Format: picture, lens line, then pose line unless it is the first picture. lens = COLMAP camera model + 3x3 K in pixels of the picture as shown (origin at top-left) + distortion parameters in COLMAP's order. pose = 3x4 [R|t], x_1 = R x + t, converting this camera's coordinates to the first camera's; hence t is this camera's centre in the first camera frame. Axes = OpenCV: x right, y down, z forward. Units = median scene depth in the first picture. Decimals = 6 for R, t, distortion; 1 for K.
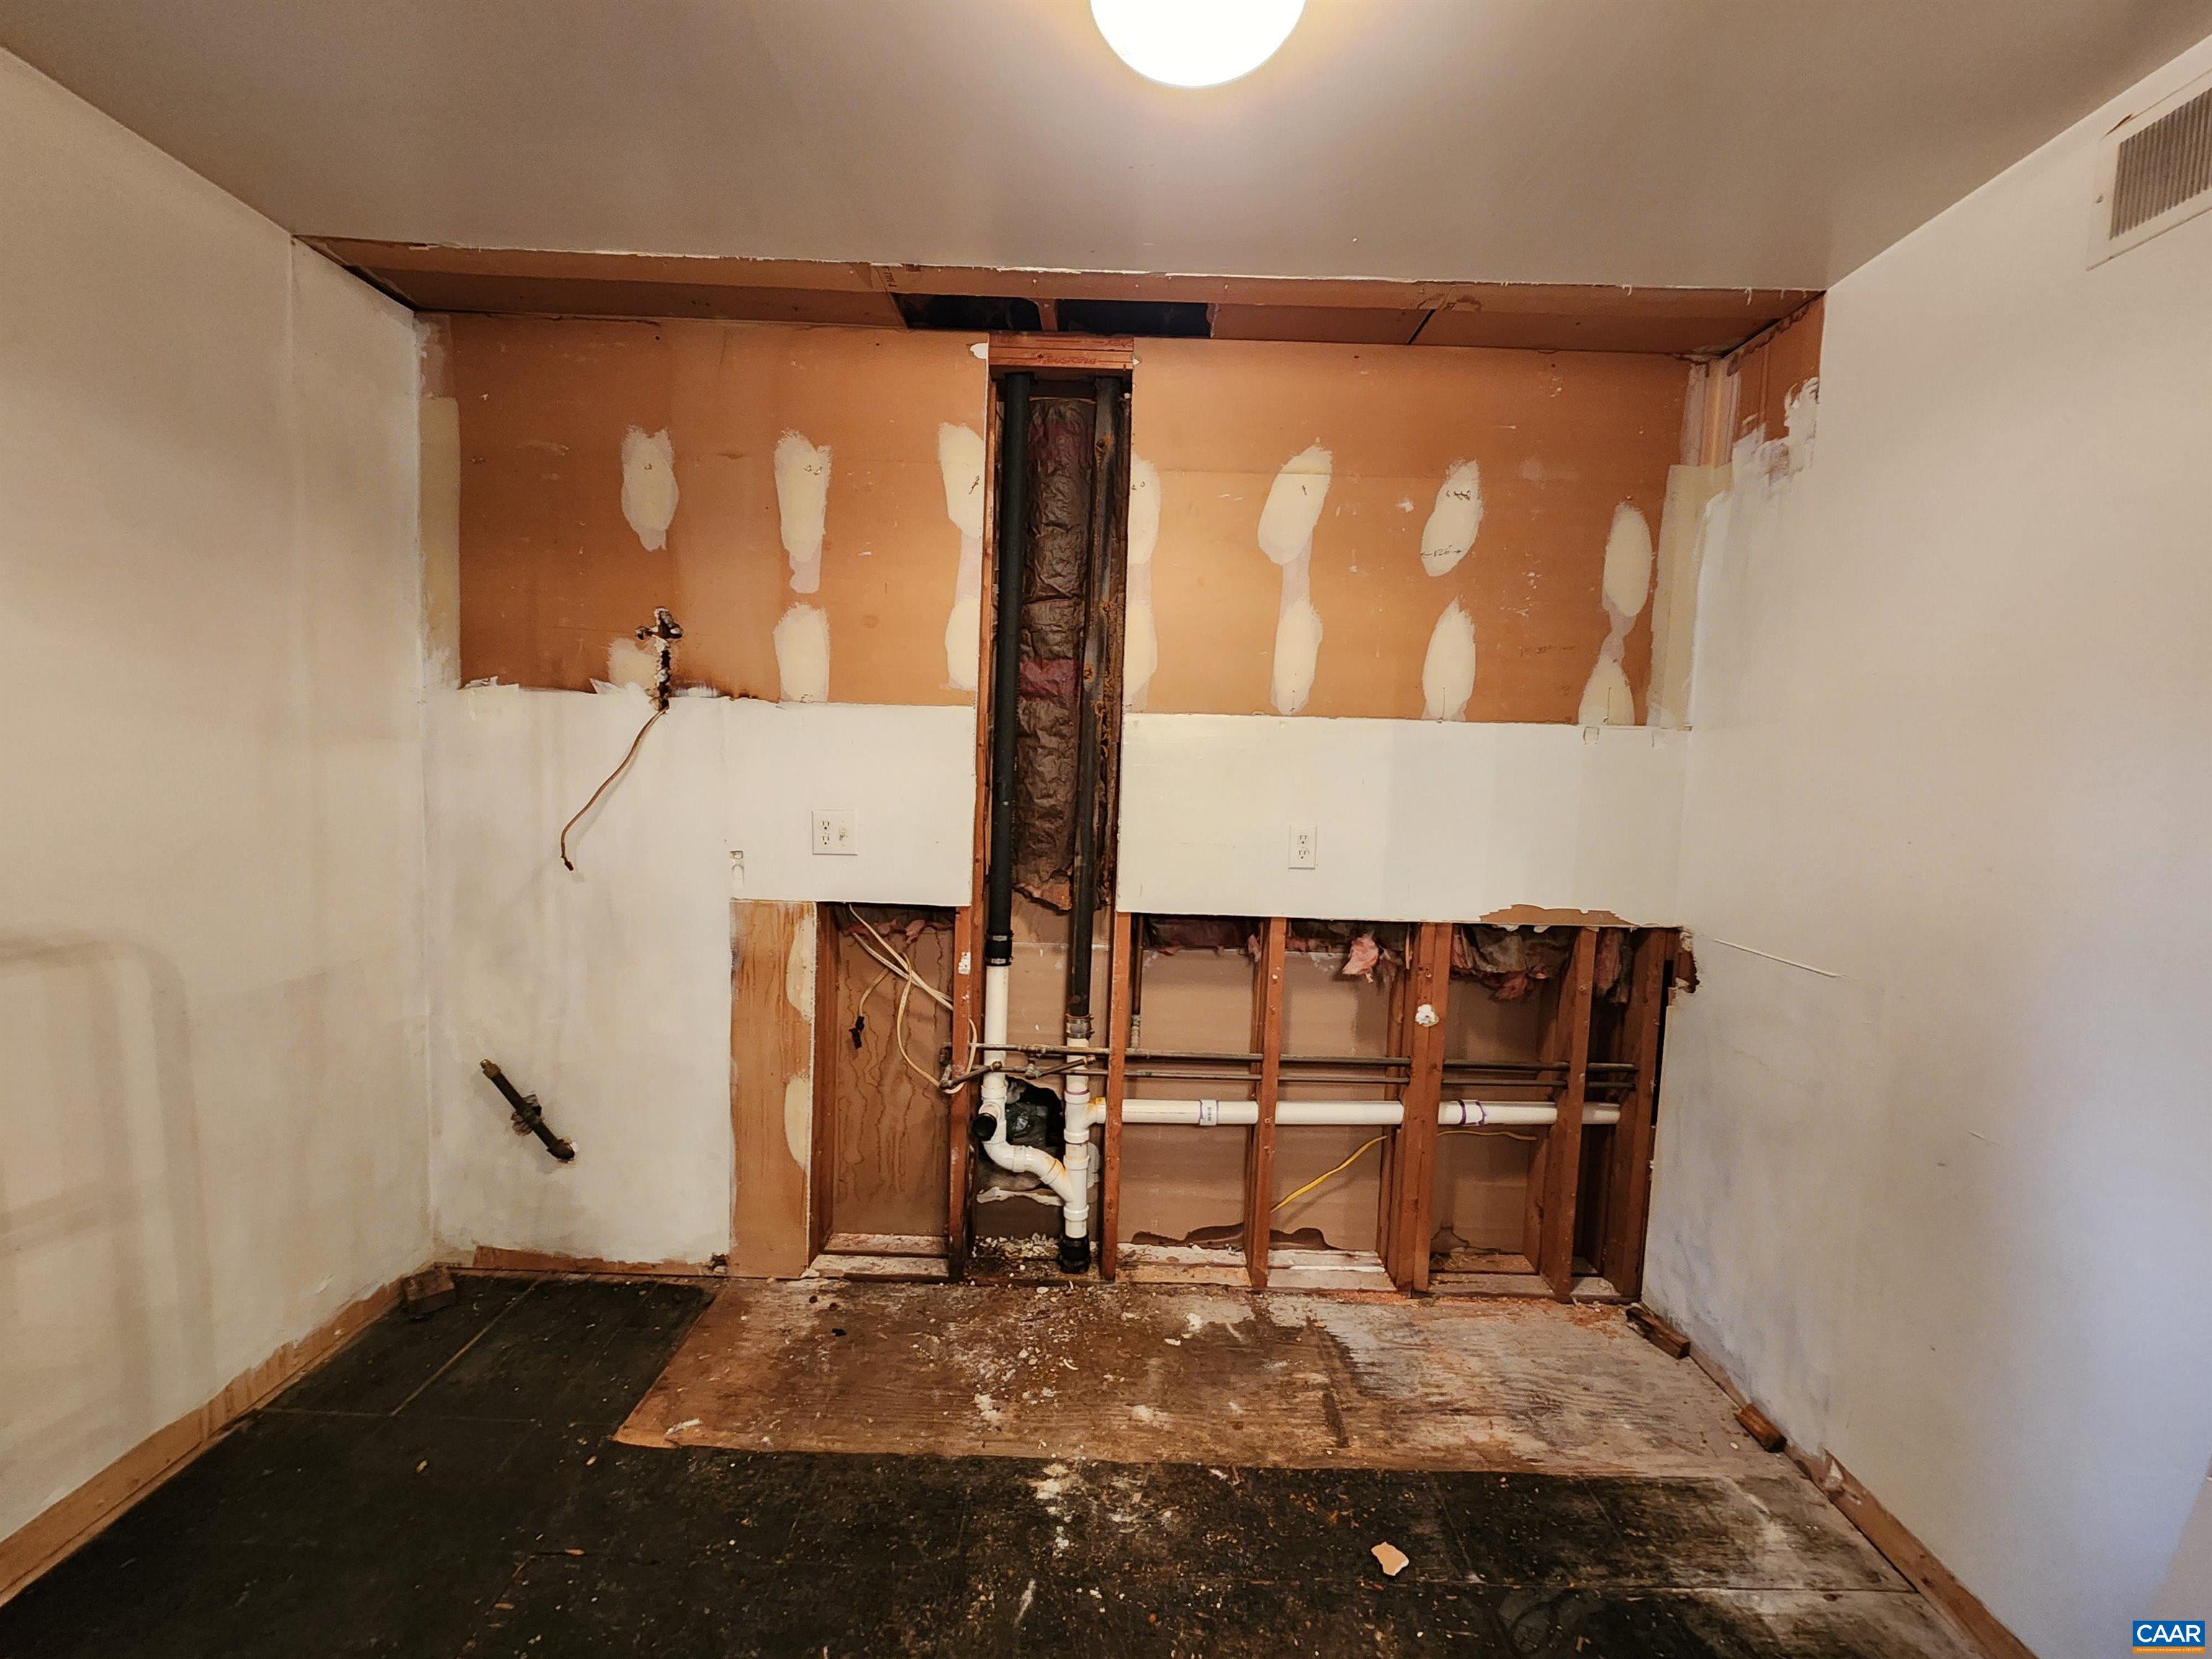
lens RADIAL K [[898.6, 0, 1105.5], [0, 898.6, 827.7], [0, 0, 1]] dist [-0.000001, -0.000373]
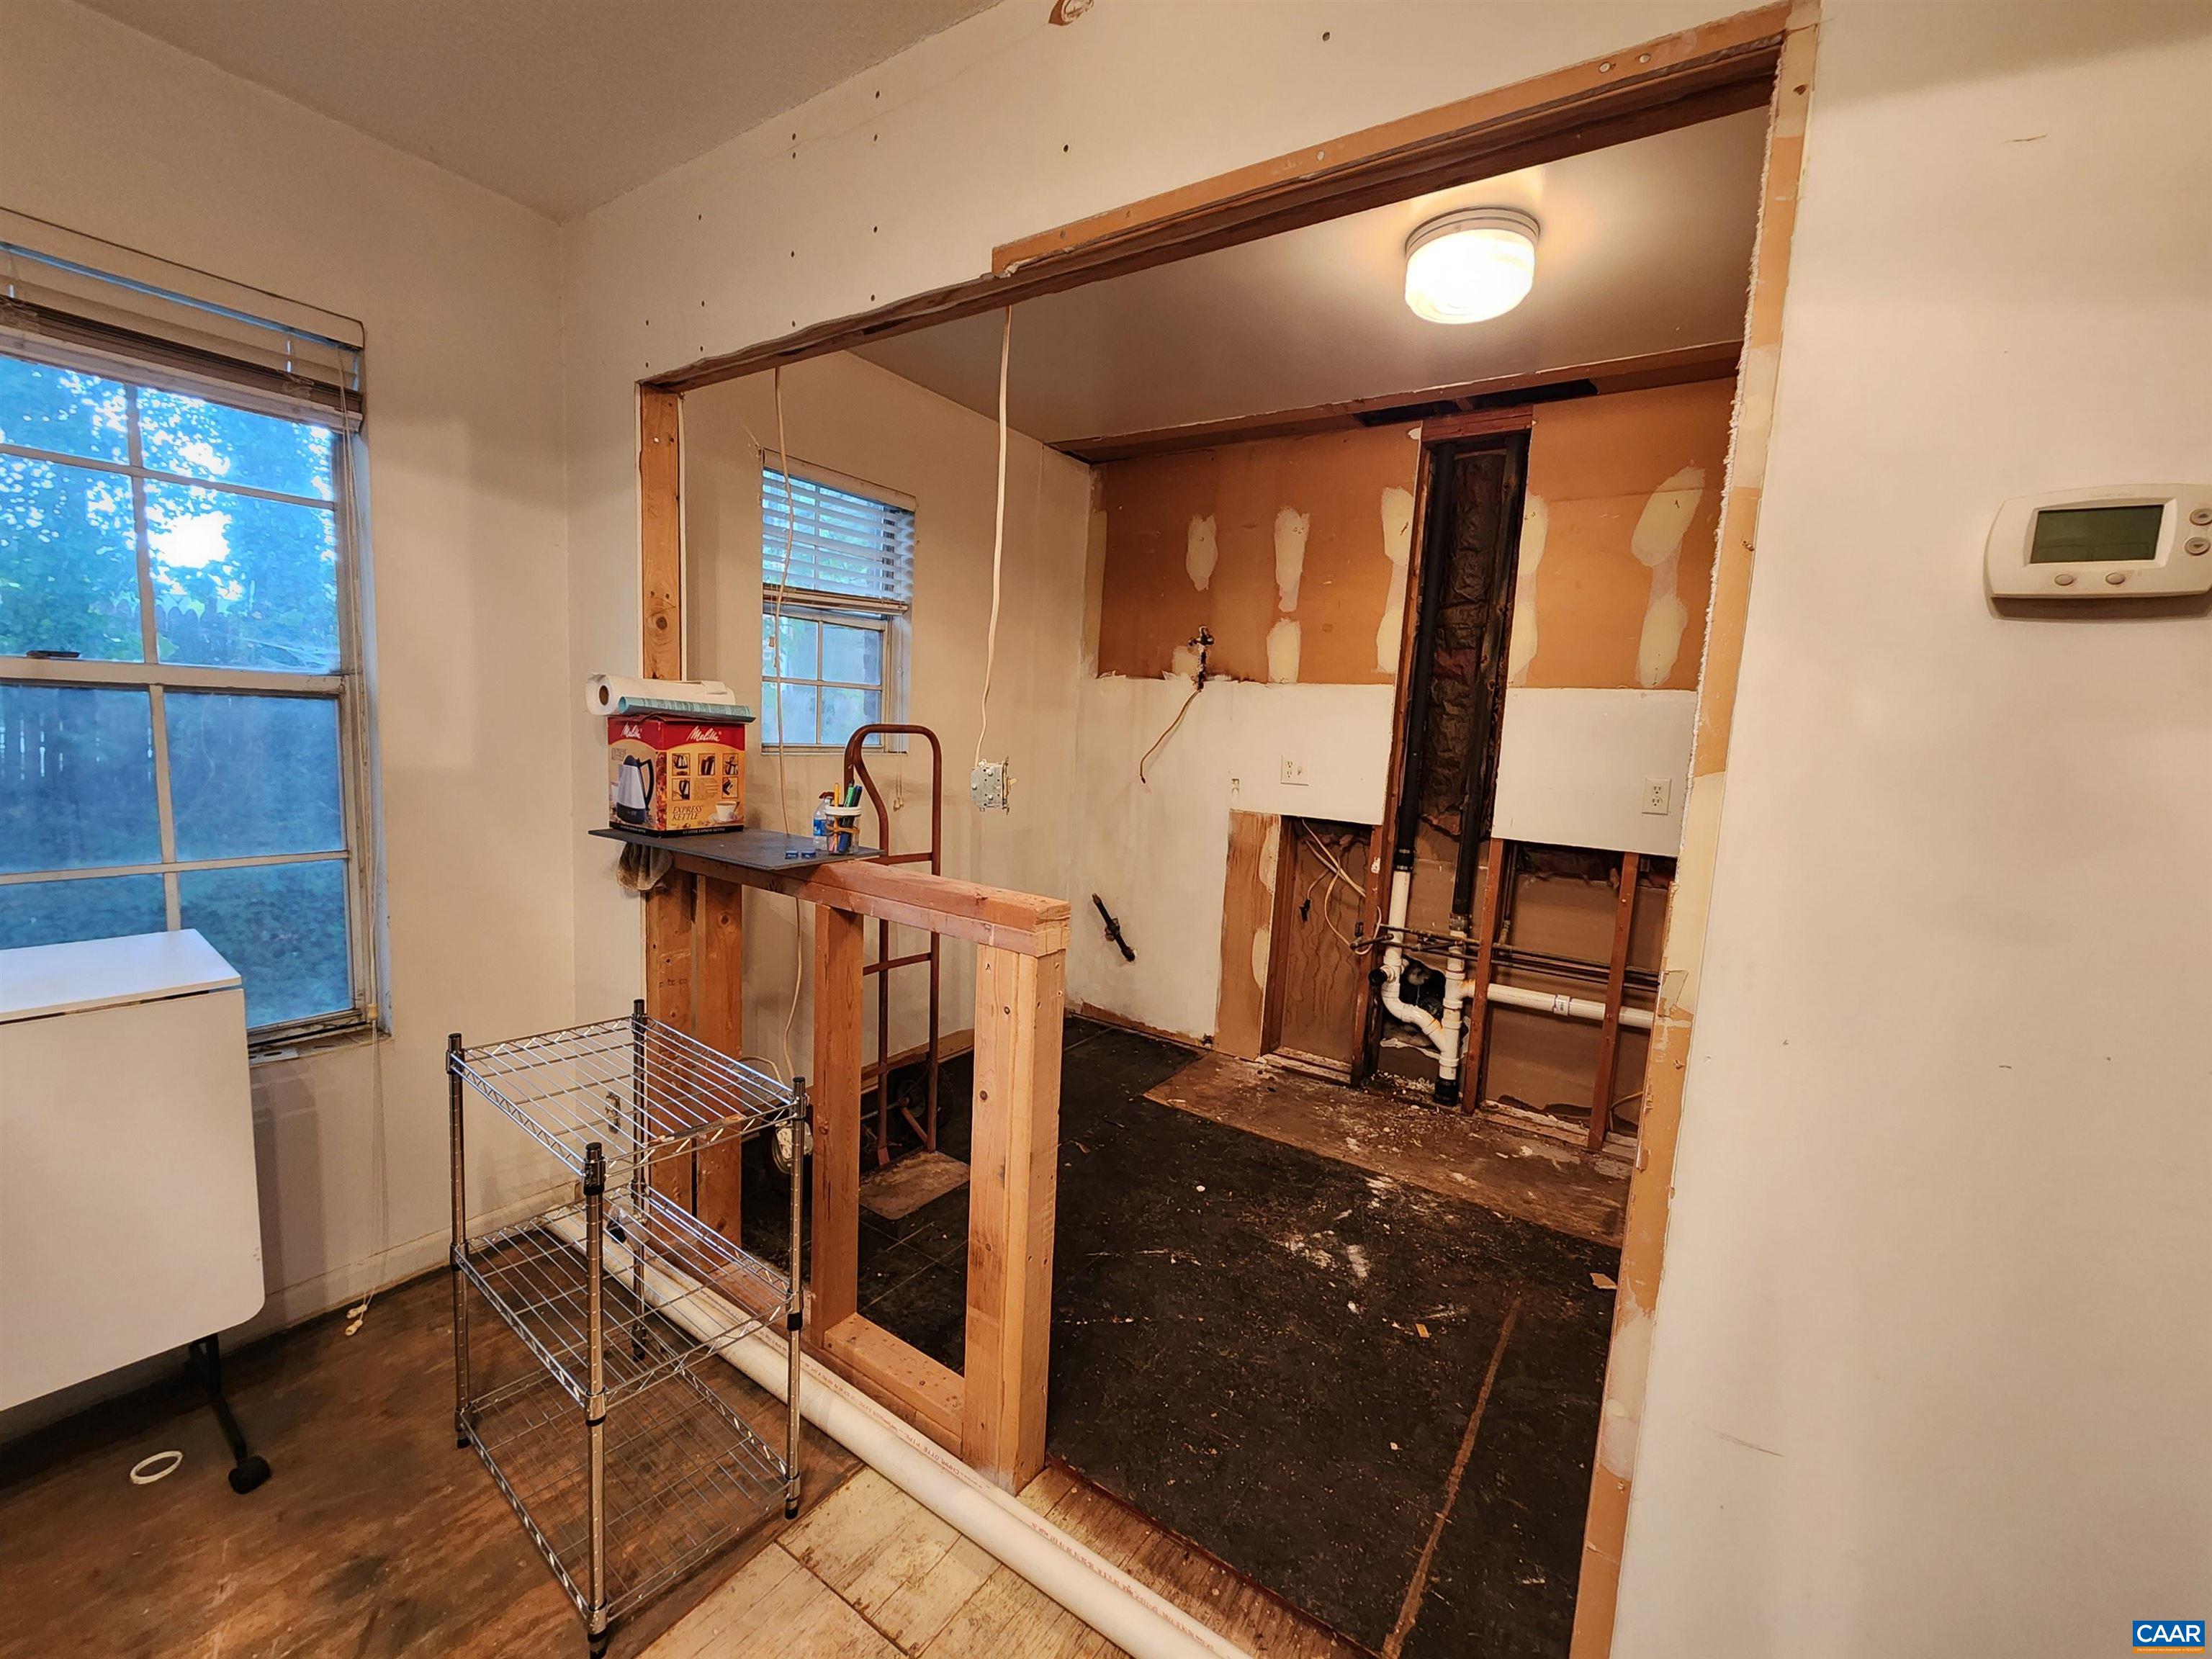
lens RADIAL K [[898.6, 0, 1107.0], [0, 898.6, 827.7], [0, 0, 1]] dist [-0.000001, -0.000373]
pose [[0.830780, 0.074415, -0.551603, 0.272351], [-0.066734, 0.997191, 0.034019, 0.071400], [0.552585, 0.008548, 0.833413, -0.427172]]
